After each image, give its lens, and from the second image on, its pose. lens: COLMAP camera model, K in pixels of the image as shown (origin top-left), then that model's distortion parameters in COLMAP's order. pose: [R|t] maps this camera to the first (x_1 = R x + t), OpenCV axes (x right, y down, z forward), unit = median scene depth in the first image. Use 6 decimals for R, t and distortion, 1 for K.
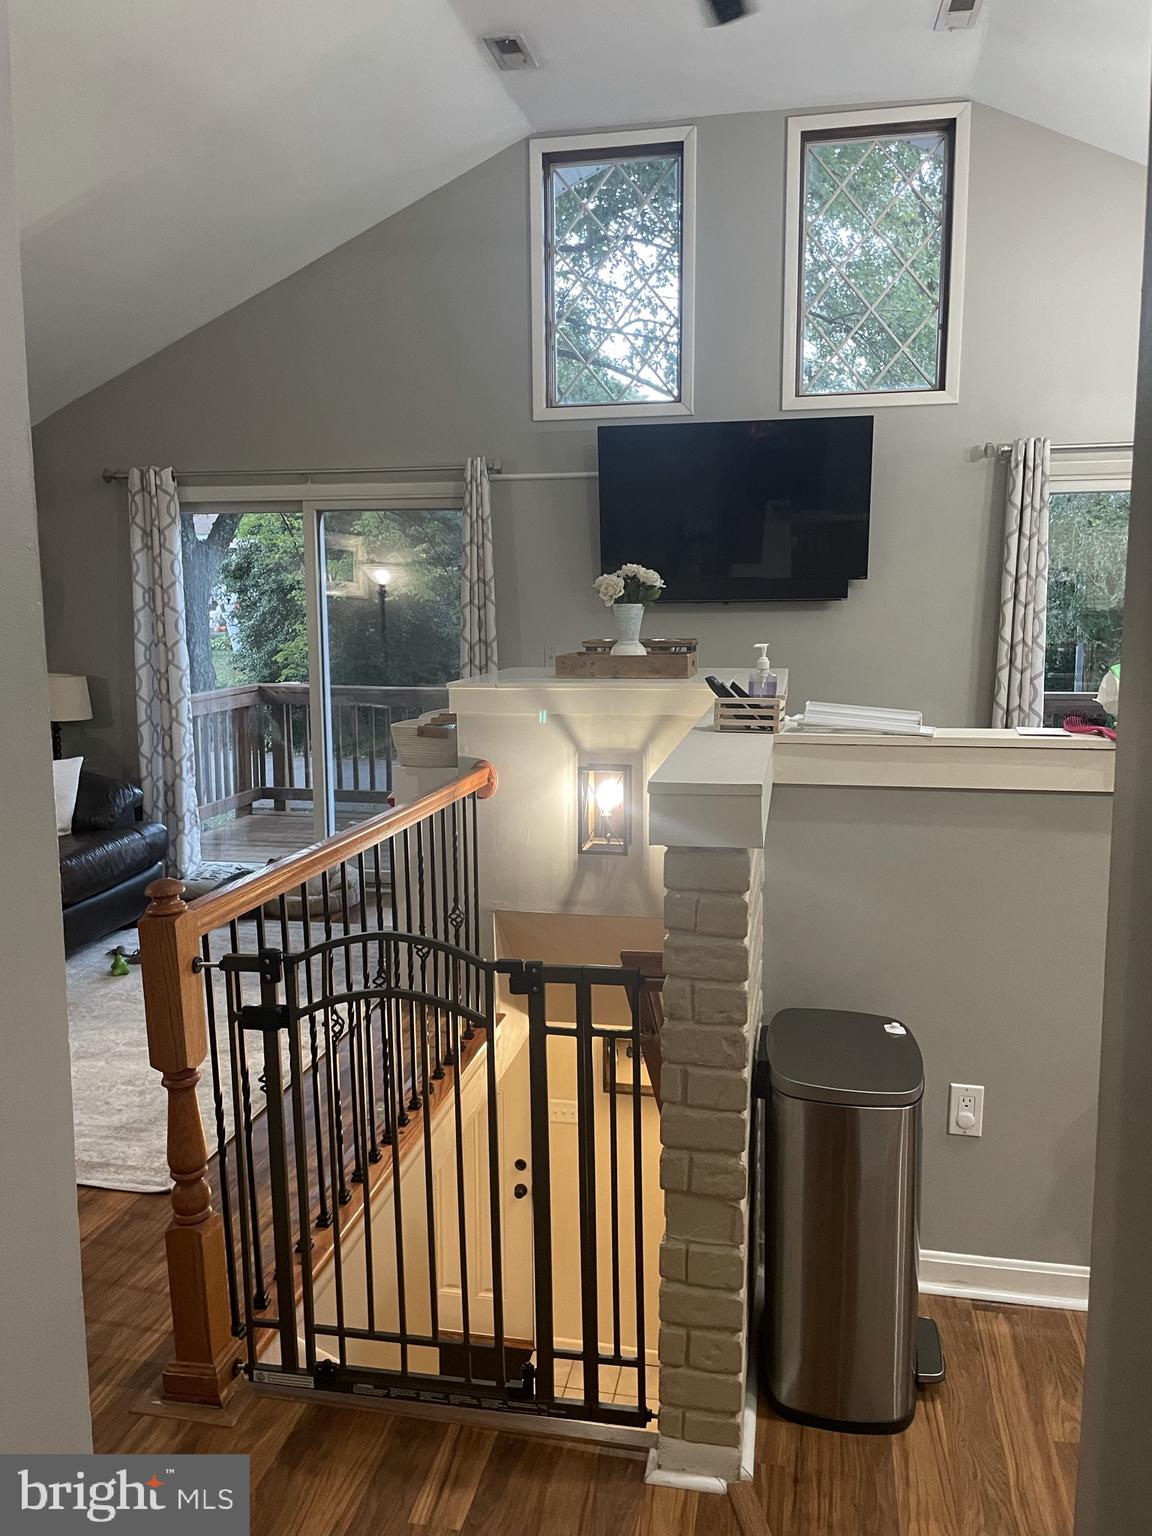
lens RADIAL K [[1170.4, 0, 574.3], [0, 1170.4, 767.4], [0, 0, 1]] dist [0.069335, -0.098882]
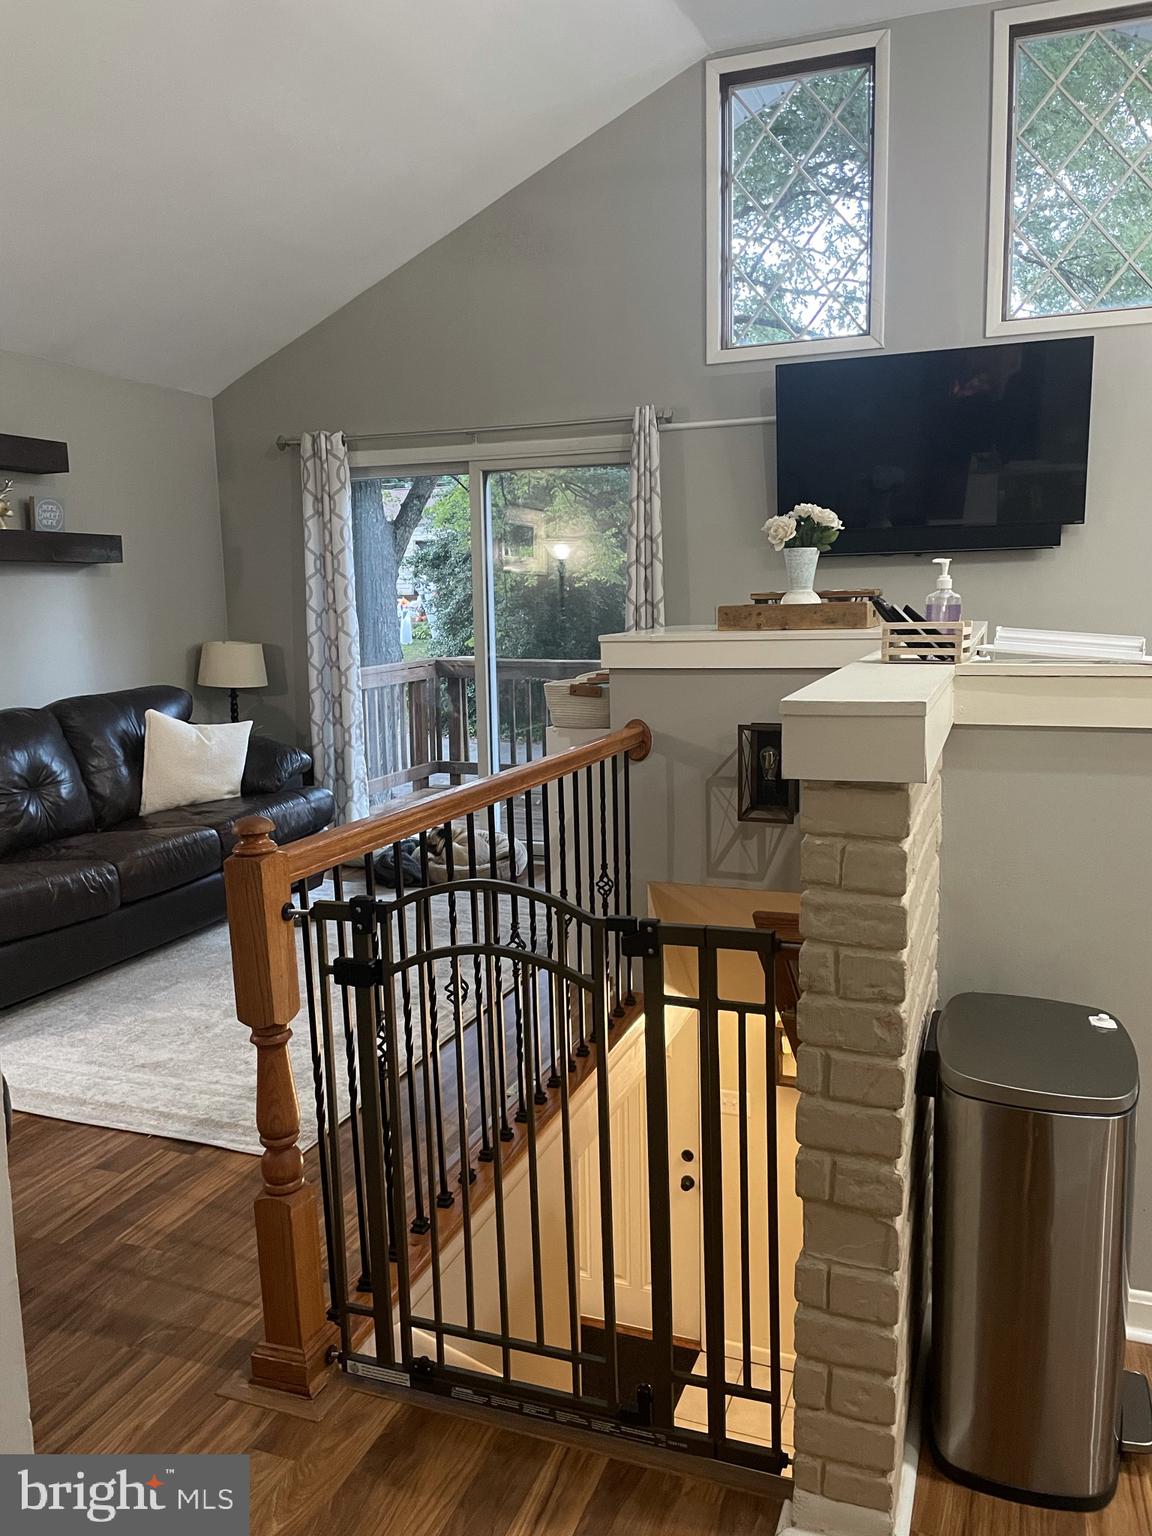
lens RADIAL K [[1170.4, 0, 569.1], [0, 1170.4, 767.7], [0, 0, 1]] dist [0.069335, -0.098882]
pose [[0.985925, 0.012794, -0.166695, 0.037360], [-0.011220, 0.999883, 0.010376, 0.036643], [0.166809, -0.008360, 0.985954, 0.116889]]
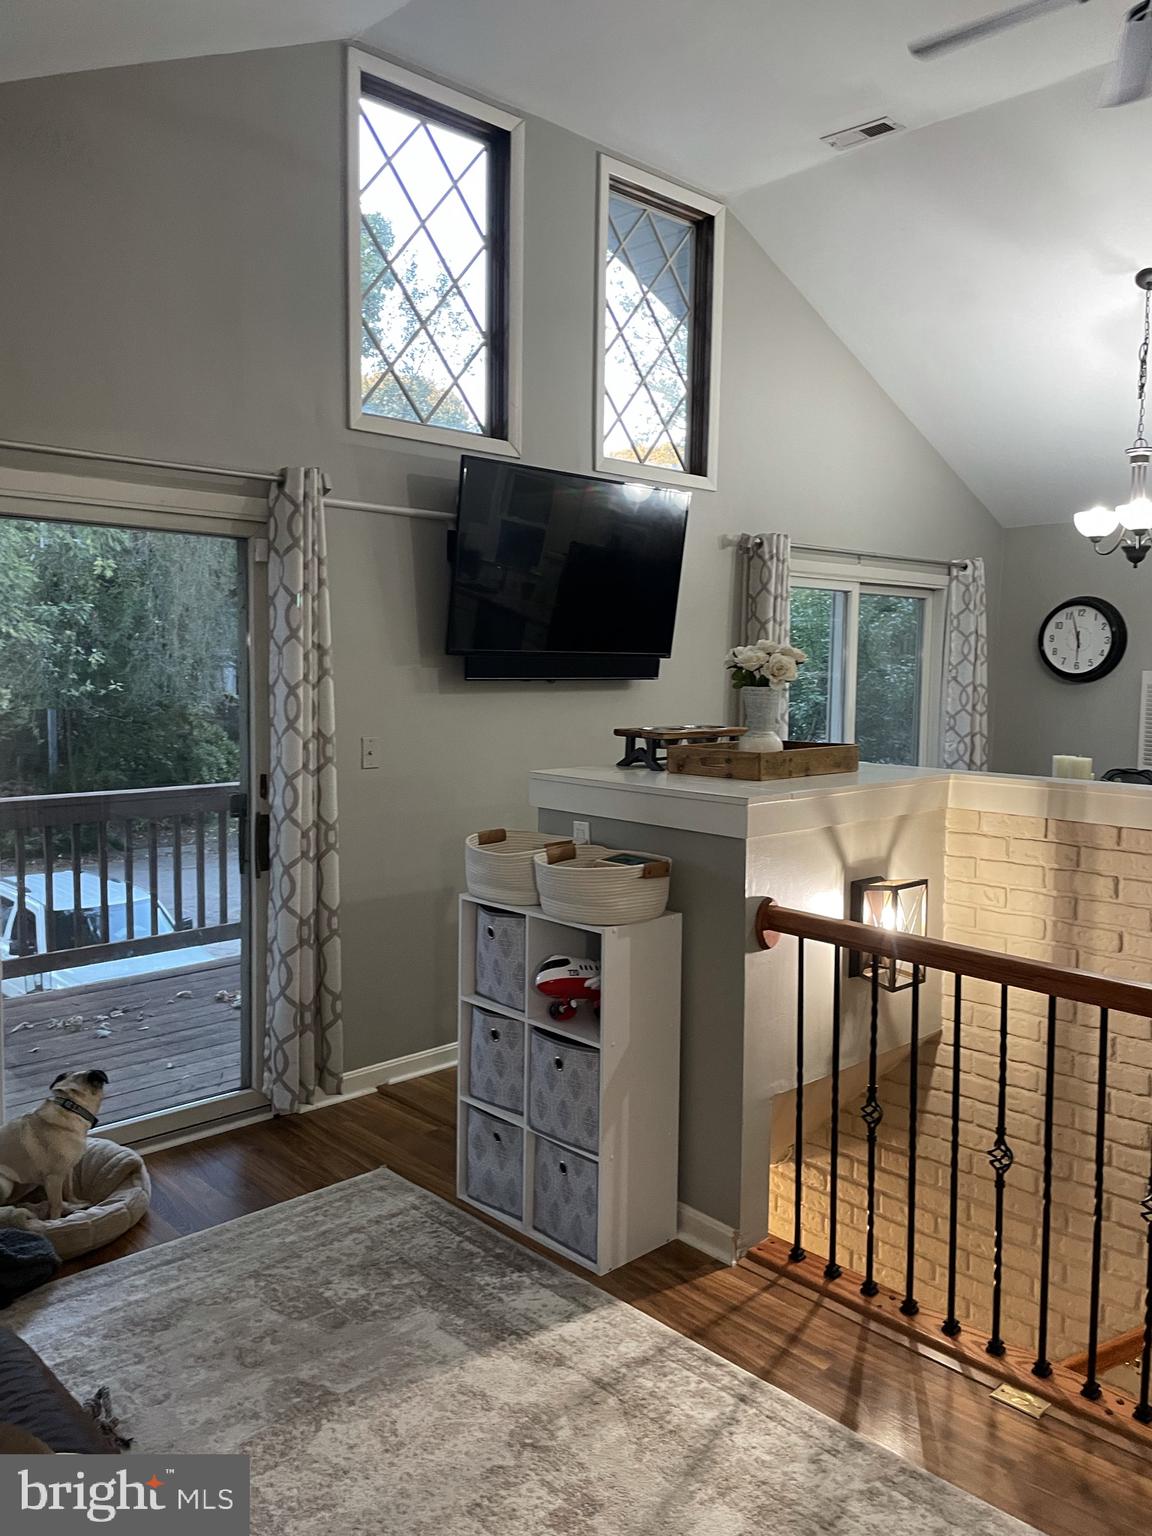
lens RADIAL K [[1170.4, 0, 580.0], [0, 1170.4, 767.2], [0, 0, 1]] dist [0.069335, -0.098882]
pose [[0.572528, -0.056361, 0.817946, -1.177226], [0.098810, 0.995106, -0.000595, -0.155349], [-0.813909, 0.081162, 0.575295, 1.029505]]
